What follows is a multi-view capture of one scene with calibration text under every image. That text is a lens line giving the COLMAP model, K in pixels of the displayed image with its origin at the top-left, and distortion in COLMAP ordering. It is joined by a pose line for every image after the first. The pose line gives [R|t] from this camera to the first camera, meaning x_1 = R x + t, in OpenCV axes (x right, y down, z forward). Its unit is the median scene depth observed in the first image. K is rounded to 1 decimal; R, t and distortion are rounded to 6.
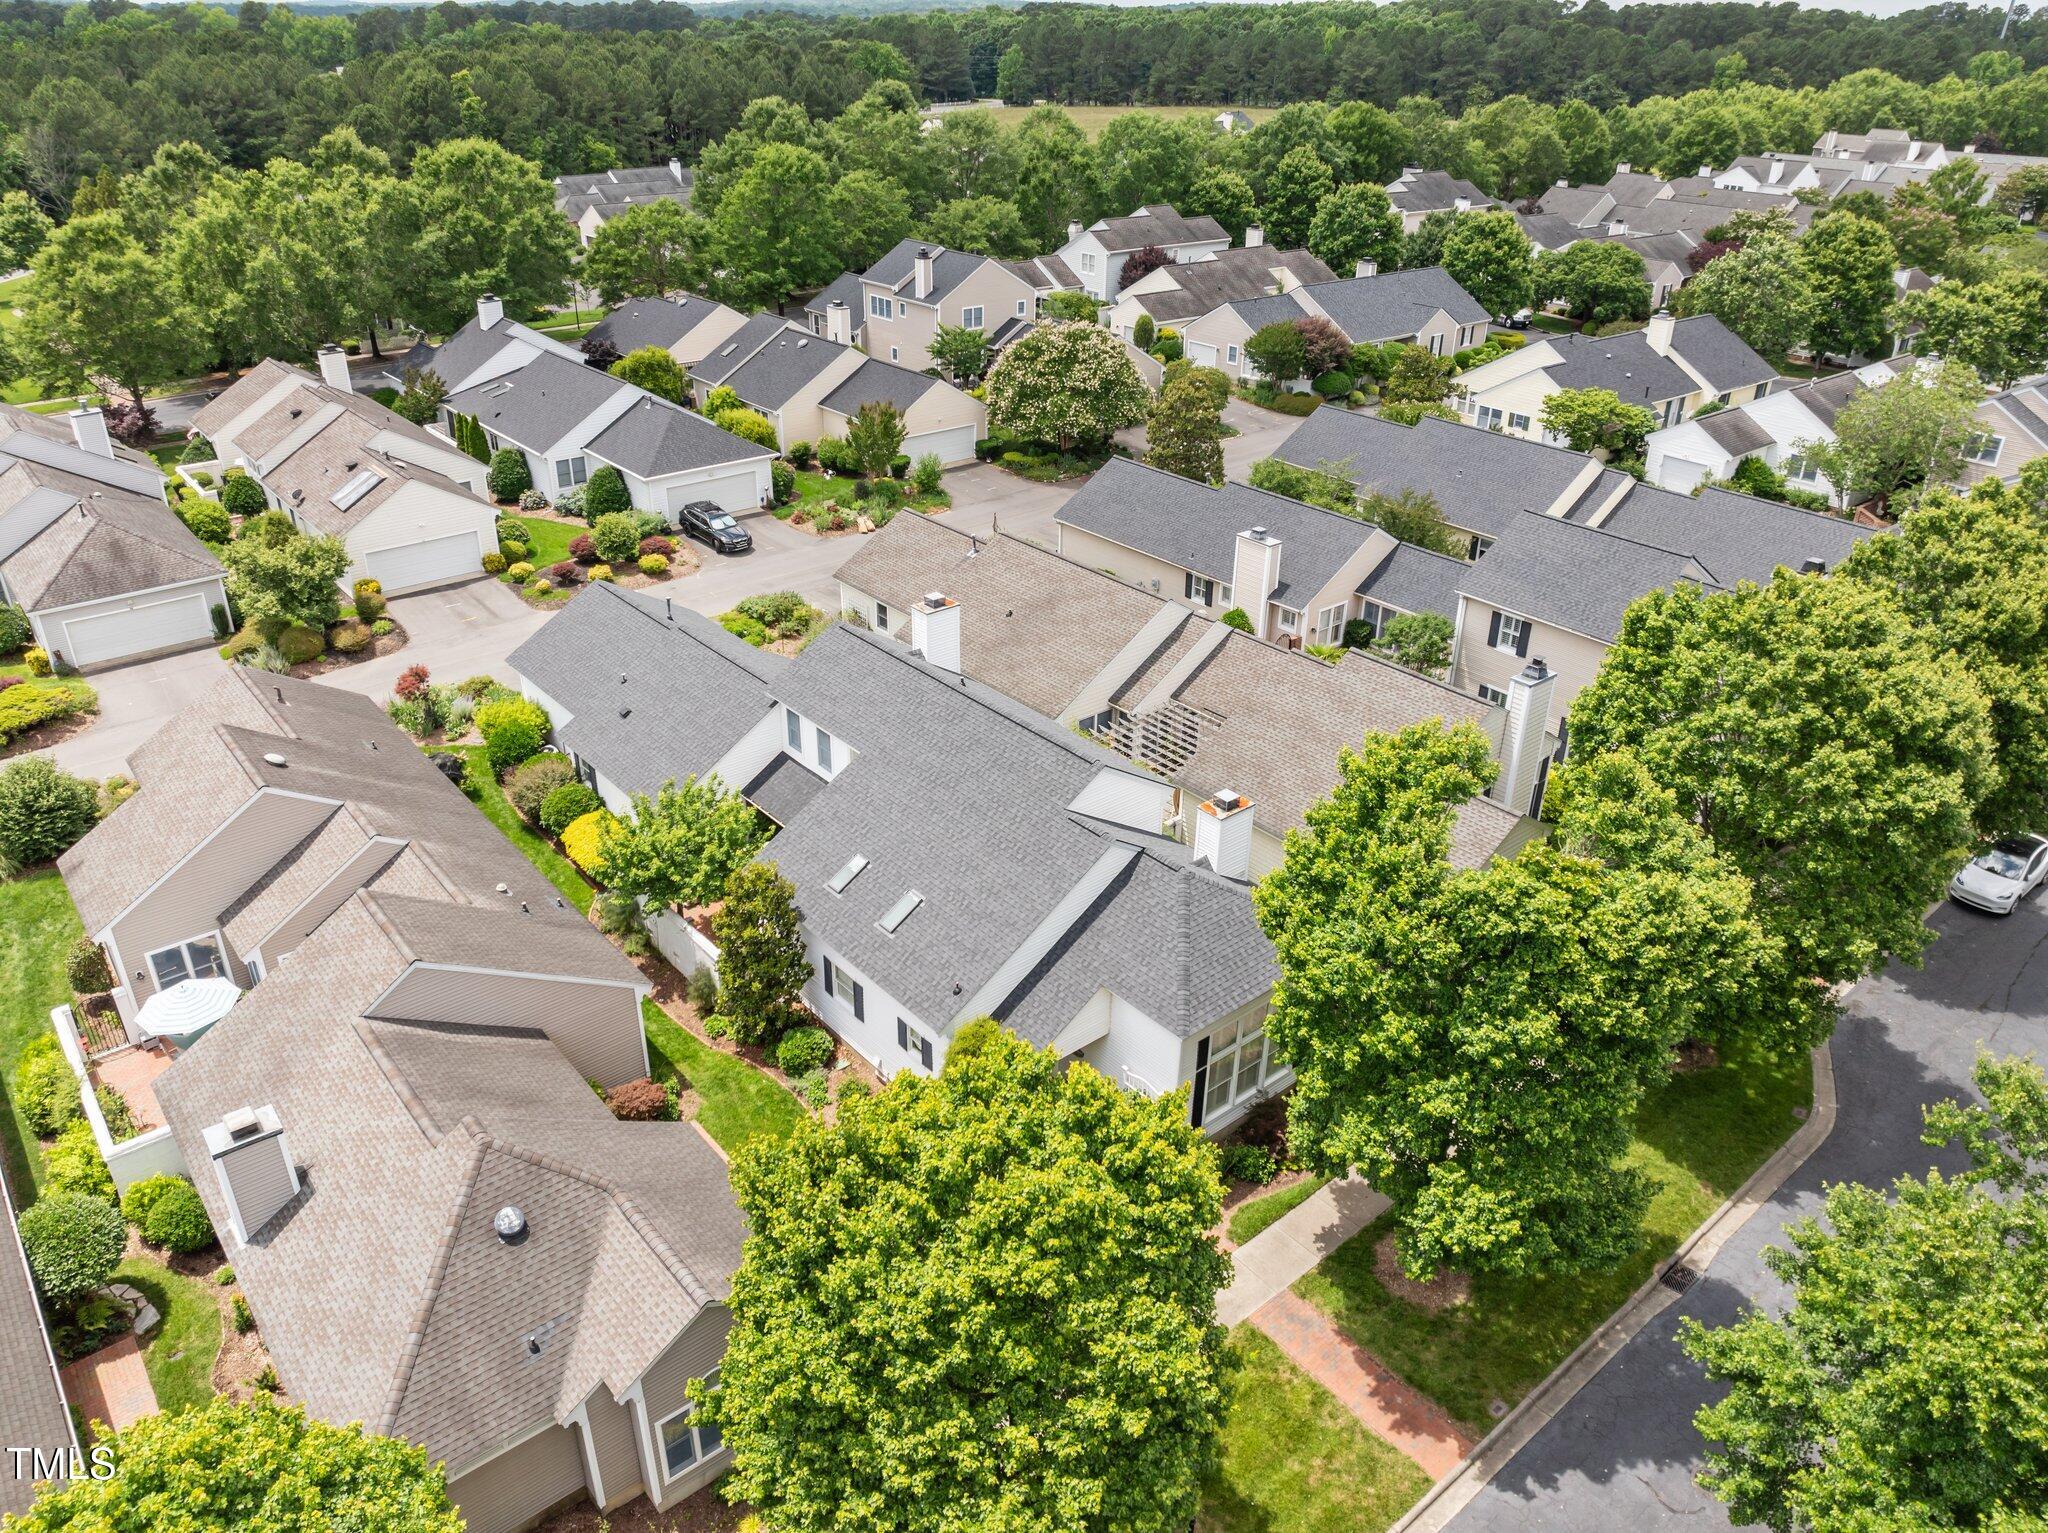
lens RADIAL K [[1420.7, 0, 1024.0], [0, 1420.7, 766.5], [0, 0, 1]] dist [-0.031577, 0.000925]
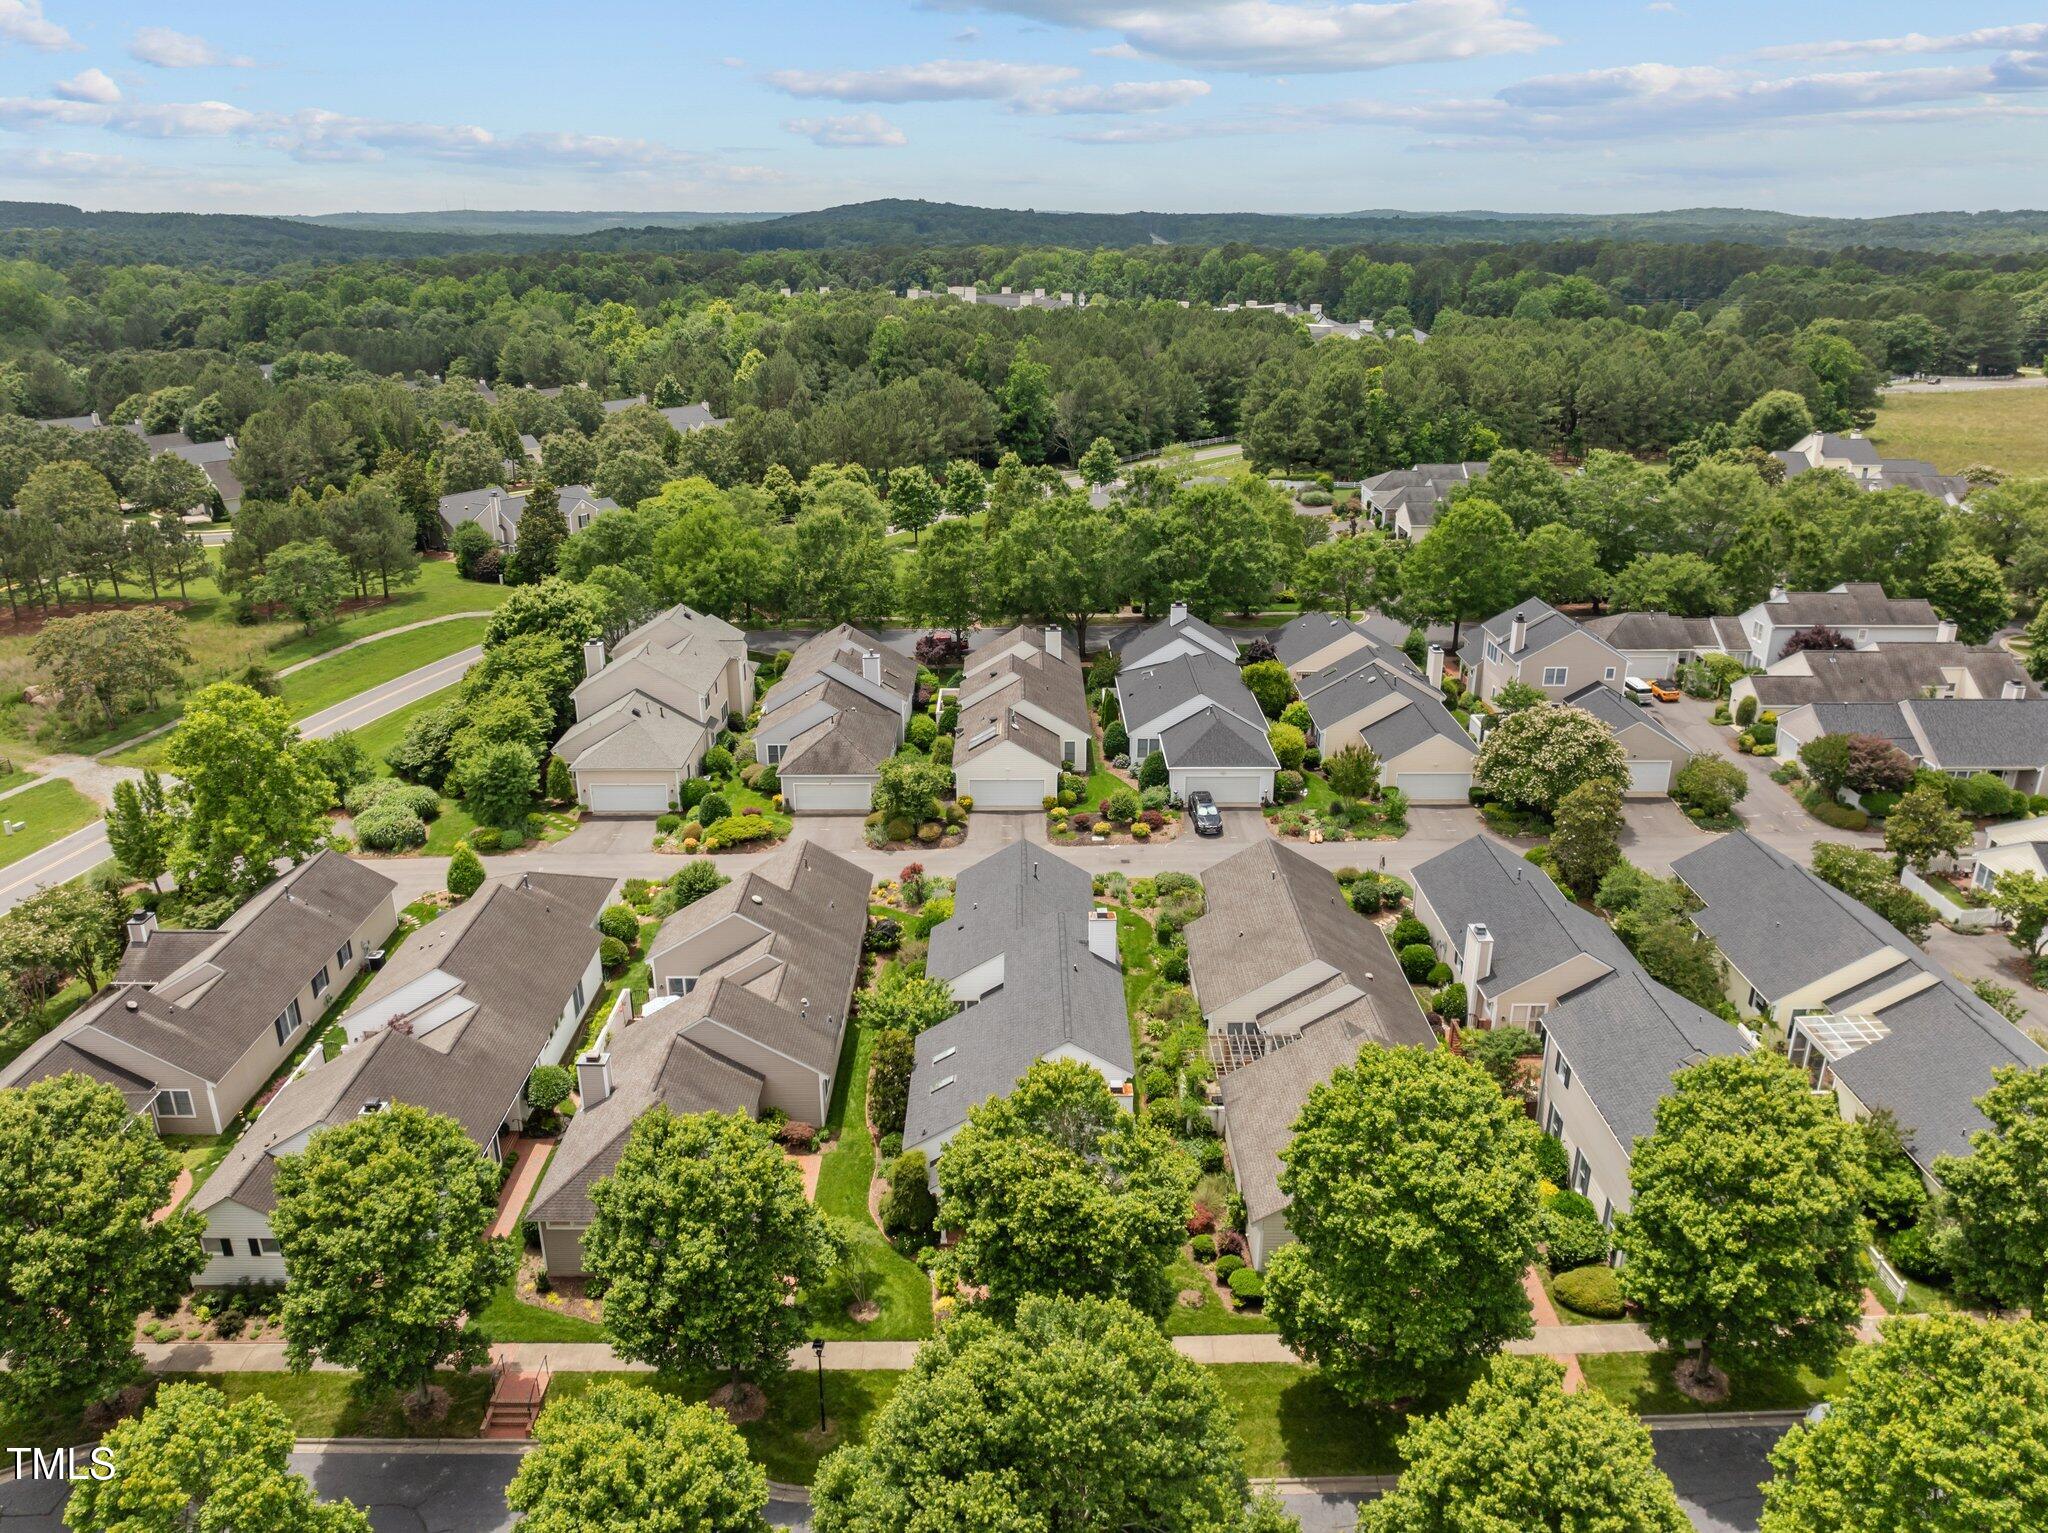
lens RADIAL K [[1436.2, 0, 1024.0], [0, 1436.2, 766.5], [0, 0, 1]] dist [0.001557, 0.001253]
pose [[0.774306, 0.209306, -0.597194, 0.407333], [-0.289057, 0.956495, -0.039549, -0.096285], [0.562935, 0.203246, 0.801121, -0.176525]]
